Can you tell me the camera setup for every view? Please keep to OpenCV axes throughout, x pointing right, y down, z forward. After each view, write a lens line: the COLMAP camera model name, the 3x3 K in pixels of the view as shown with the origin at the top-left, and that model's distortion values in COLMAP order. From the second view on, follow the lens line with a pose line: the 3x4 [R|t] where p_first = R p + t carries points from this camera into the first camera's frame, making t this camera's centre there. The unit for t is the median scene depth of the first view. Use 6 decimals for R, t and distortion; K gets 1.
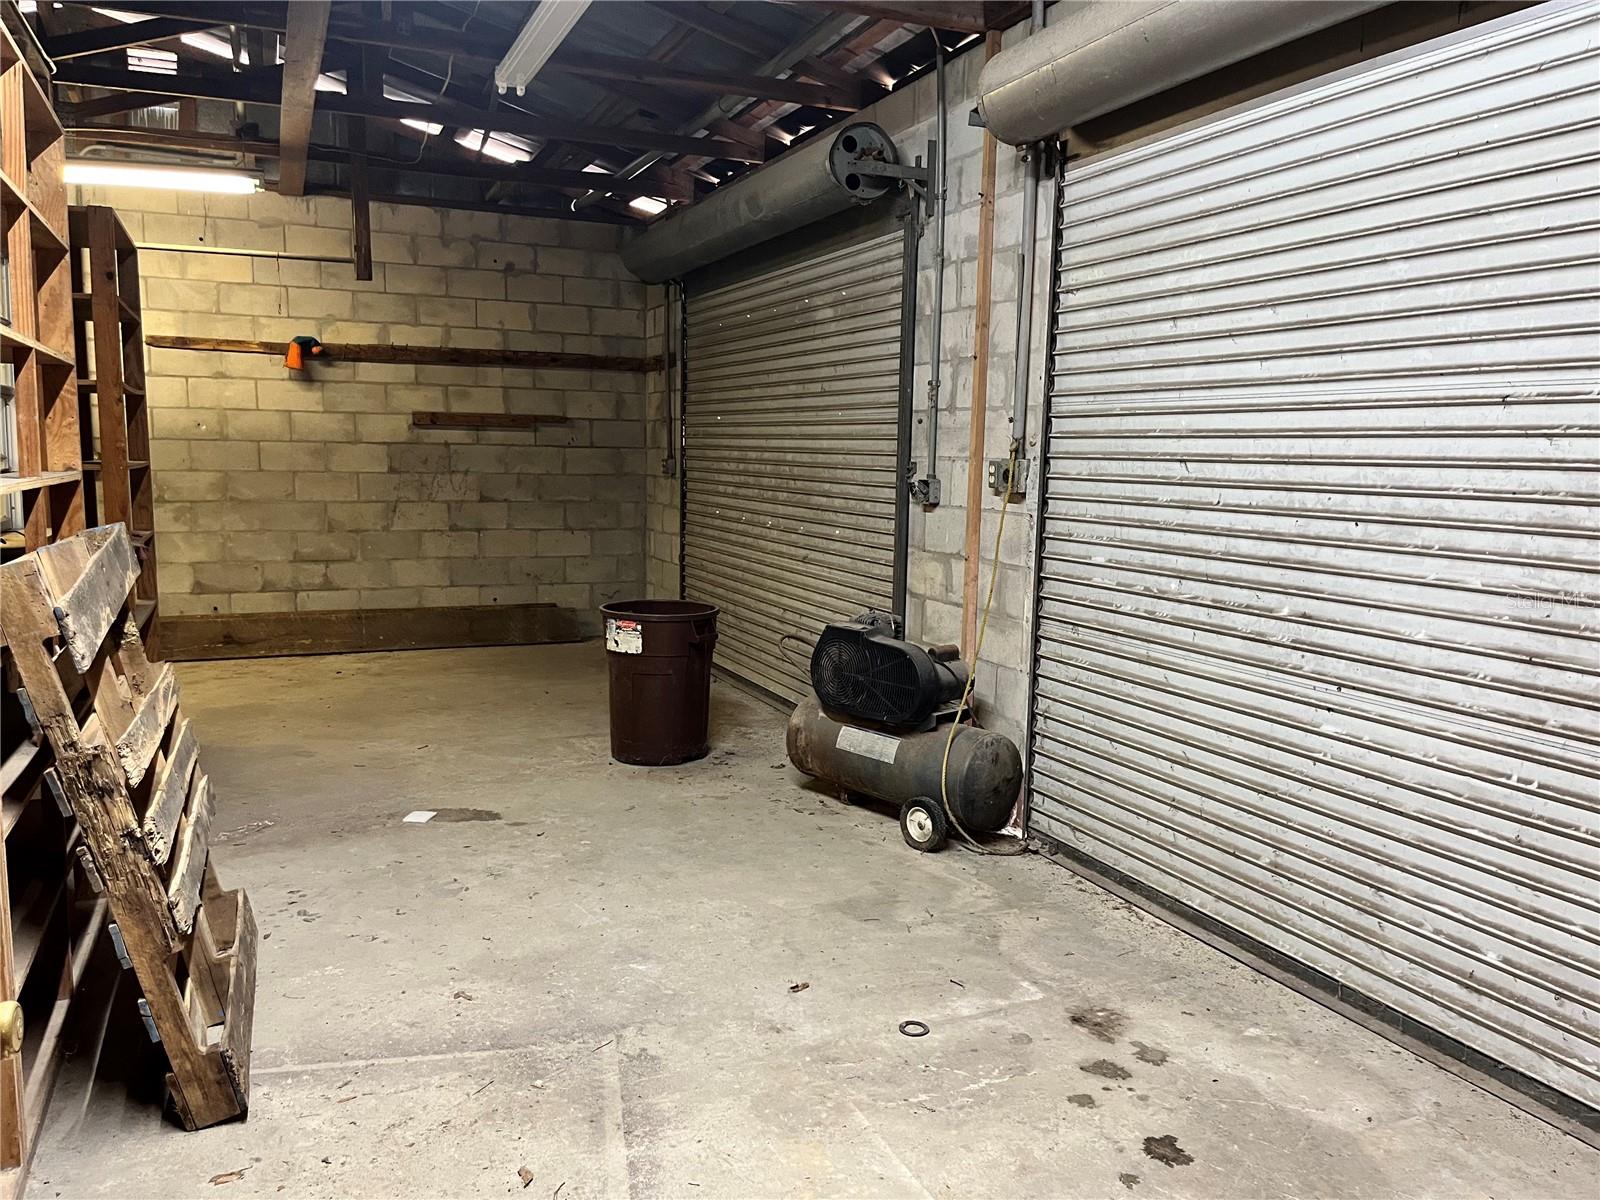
lens RADIAL K [[1182.3, 0, 800.0], [0, 1182.3, 600.0], [0, 0, 1]] dist [0.140486, -0.165600]
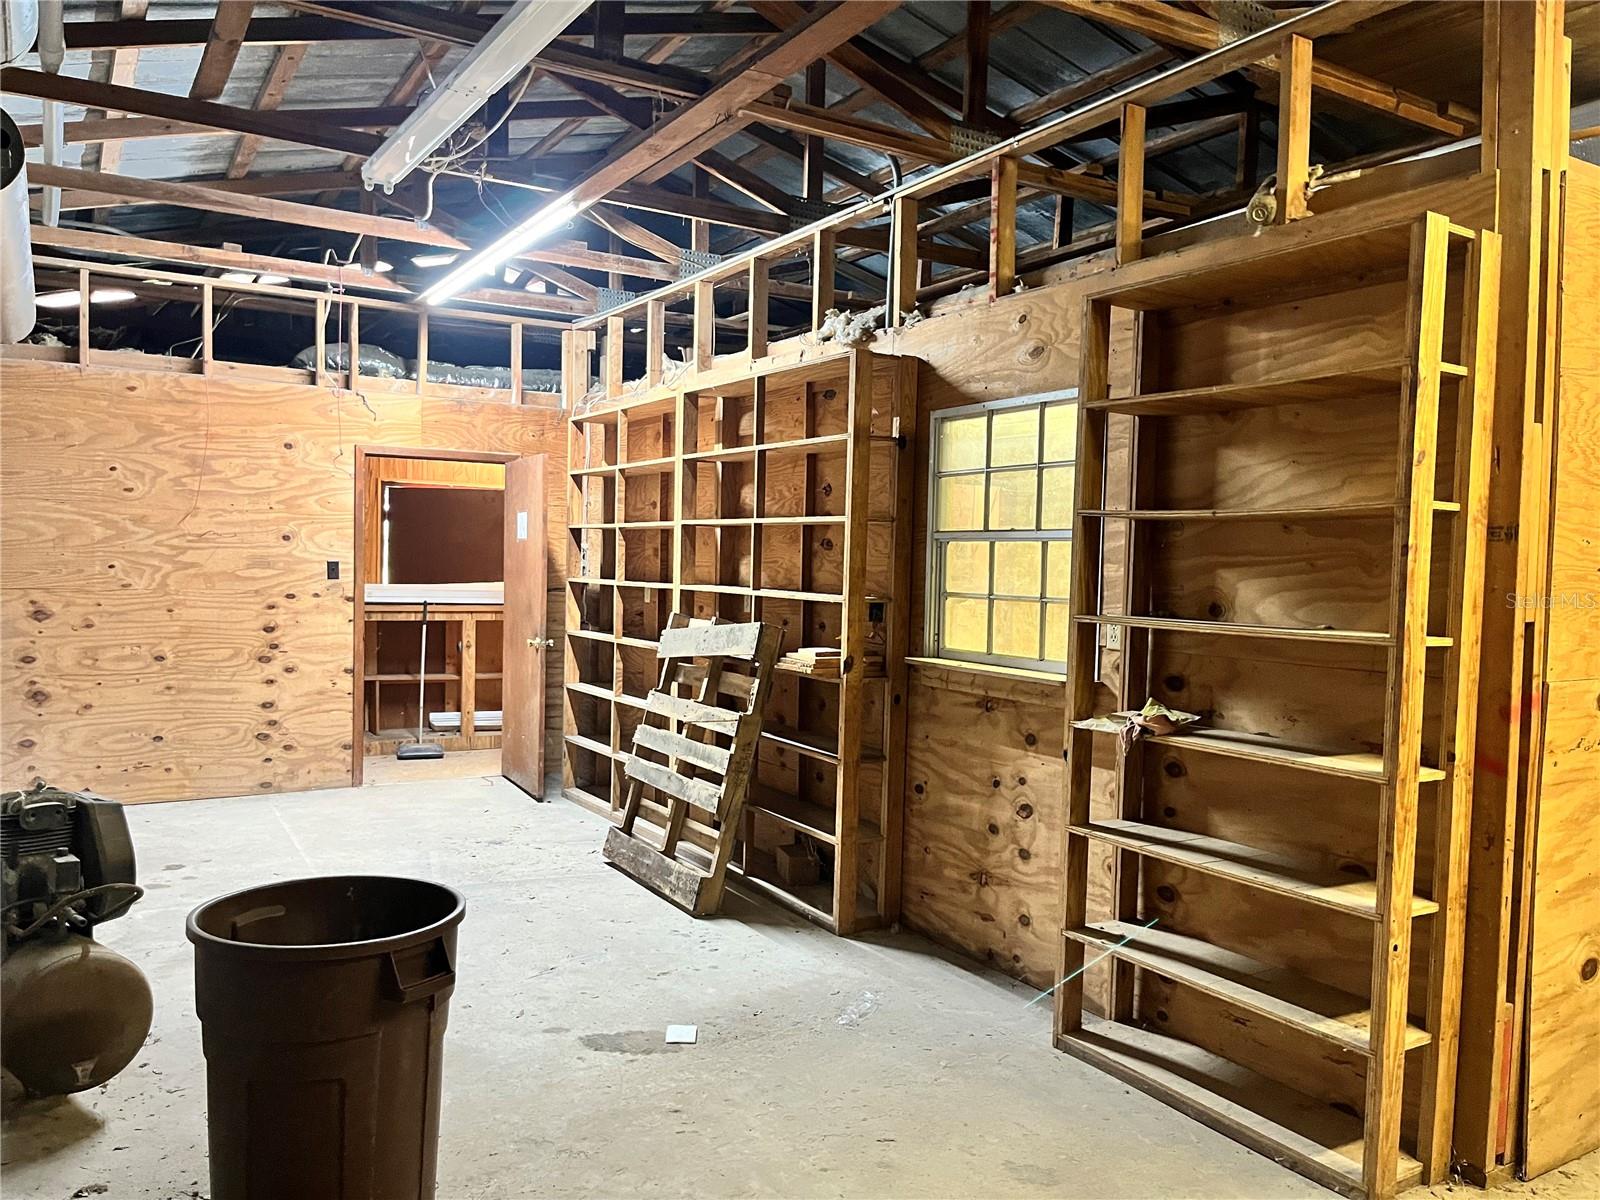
lens RADIAL K [[1182.3, 0, 800.0], [0, 1182.3, 600.0], [0, 0, 1]] dist [0.140486, -0.165600]
pose [[-0.990326, -0.030412, -0.135386, -0.403857], [-0.051179, 0.986951, 0.152670, -0.334863], [0.128976, 0.158122, -0.978960, 2.541154]]
